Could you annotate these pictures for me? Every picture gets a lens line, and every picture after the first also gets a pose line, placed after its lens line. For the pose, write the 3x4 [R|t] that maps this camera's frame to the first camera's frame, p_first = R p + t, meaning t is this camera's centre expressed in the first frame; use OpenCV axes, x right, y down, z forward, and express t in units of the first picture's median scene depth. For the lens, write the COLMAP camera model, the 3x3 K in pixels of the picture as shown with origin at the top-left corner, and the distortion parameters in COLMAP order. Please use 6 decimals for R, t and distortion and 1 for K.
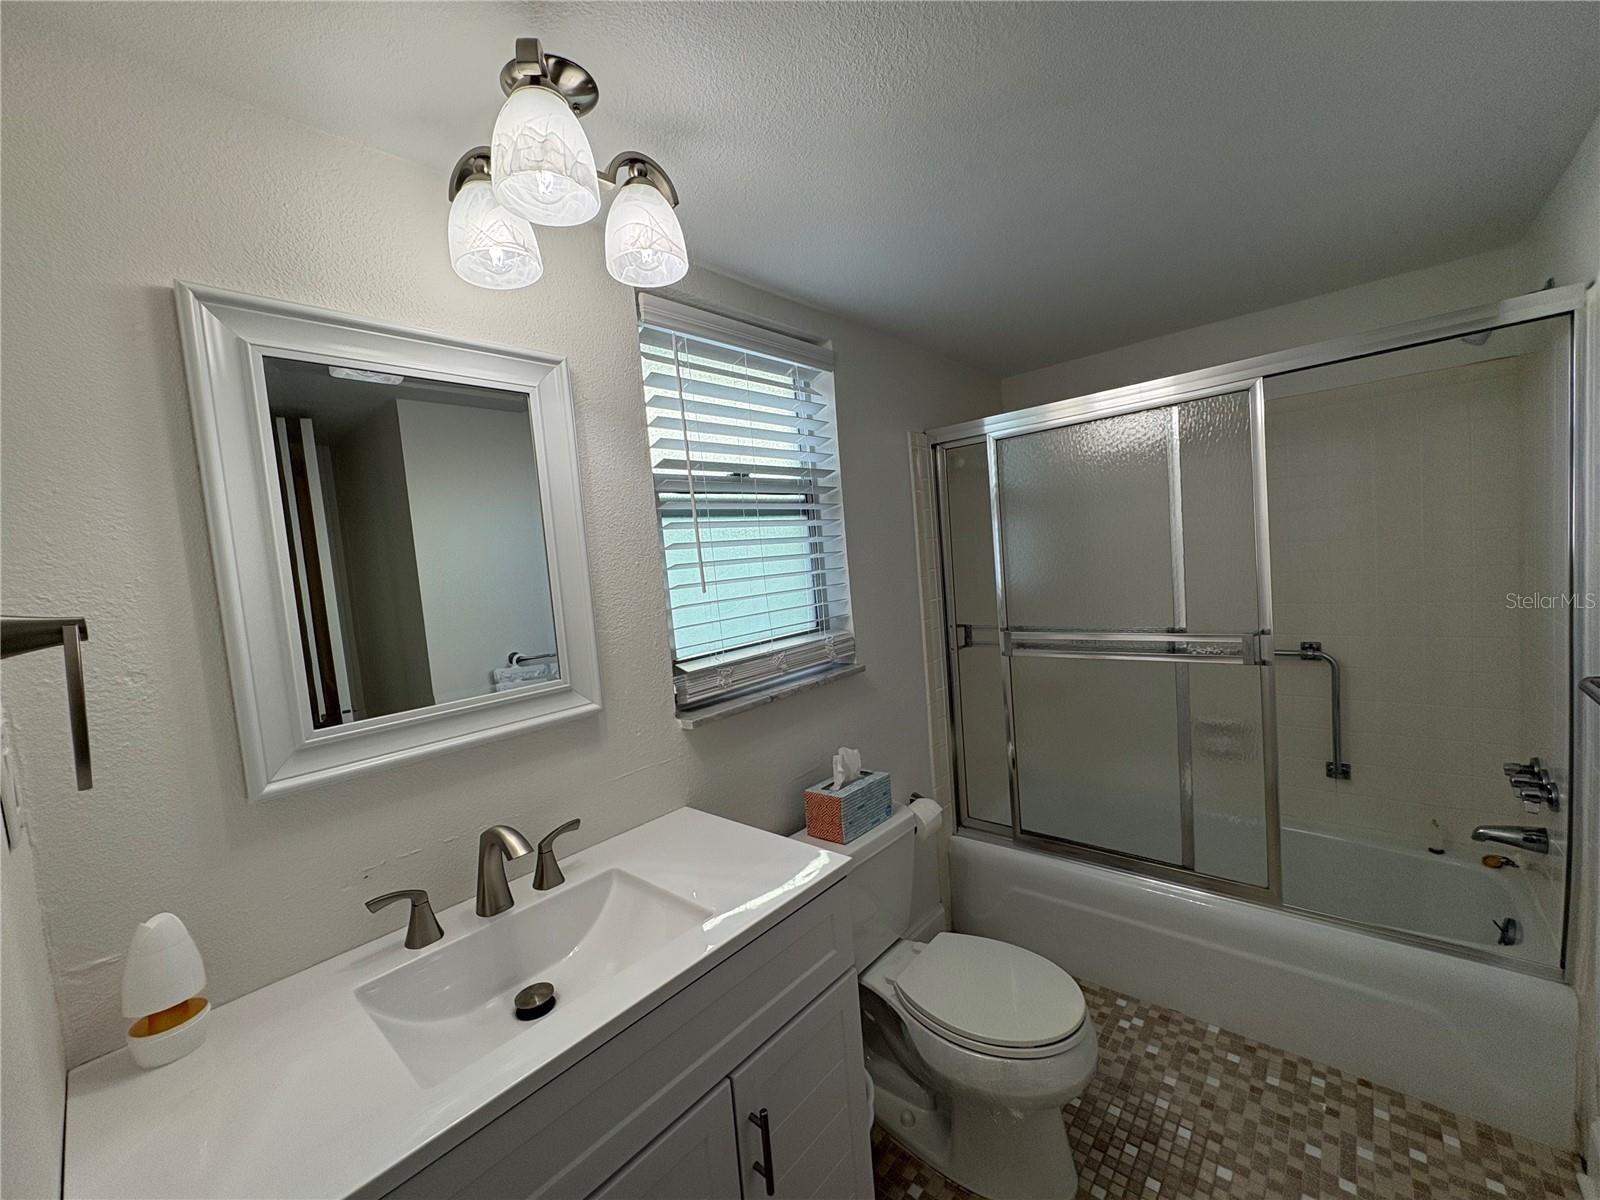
lens RADIAL K [[636.7, 0, 800.4], [0, 636.7, 602.2], [0, 0, 1]] dist [0.001643, -0.000163]
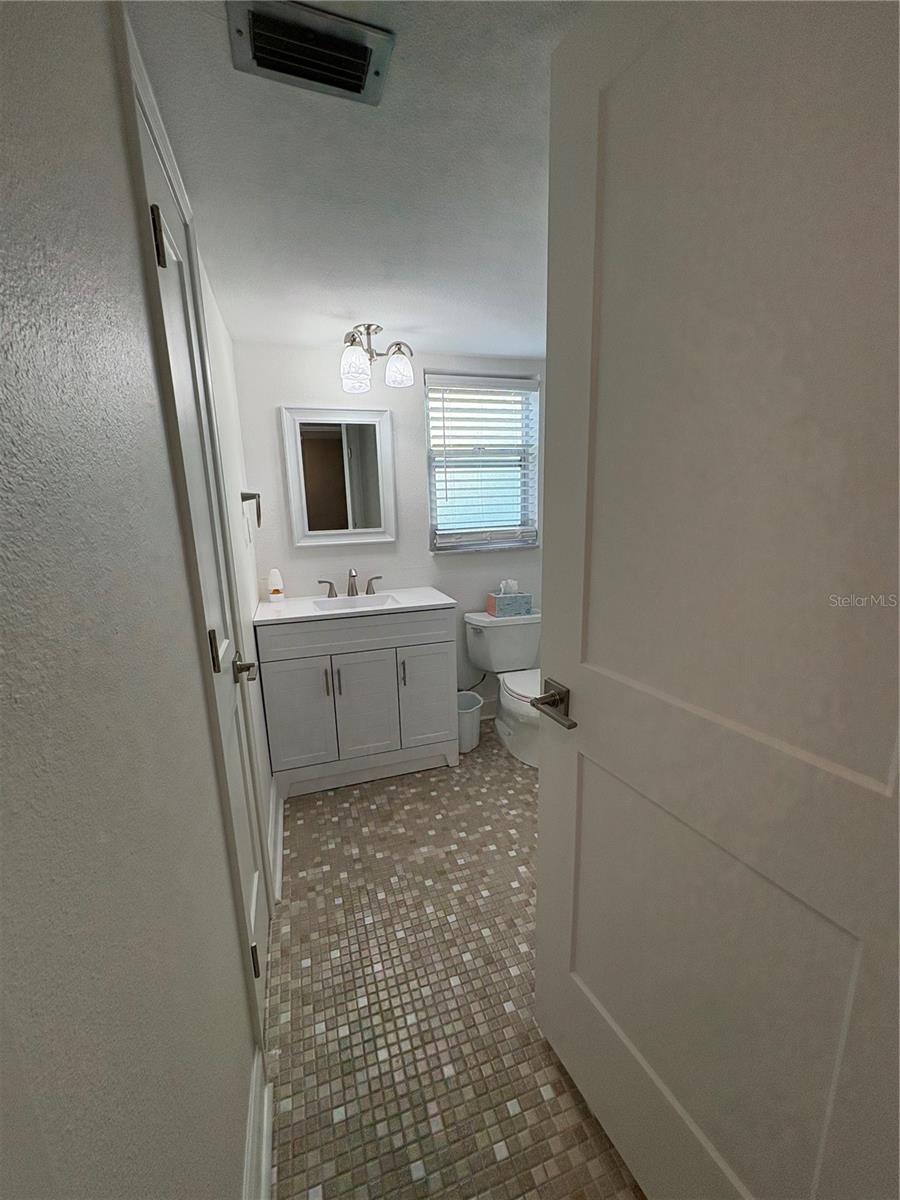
lens RADIAL K [[477.5, 0, 453.9], [0, 477.5, 598.8], [0, 0, 1]] dist [0.001643, -0.000163]
pose [[0.863786, 0.166647, -0.475502, 0.767623], [-0.081418, 0.977483, 0.194673, -0.008821], [0.497237, -0.129442, 0.857905, -0.564533]]
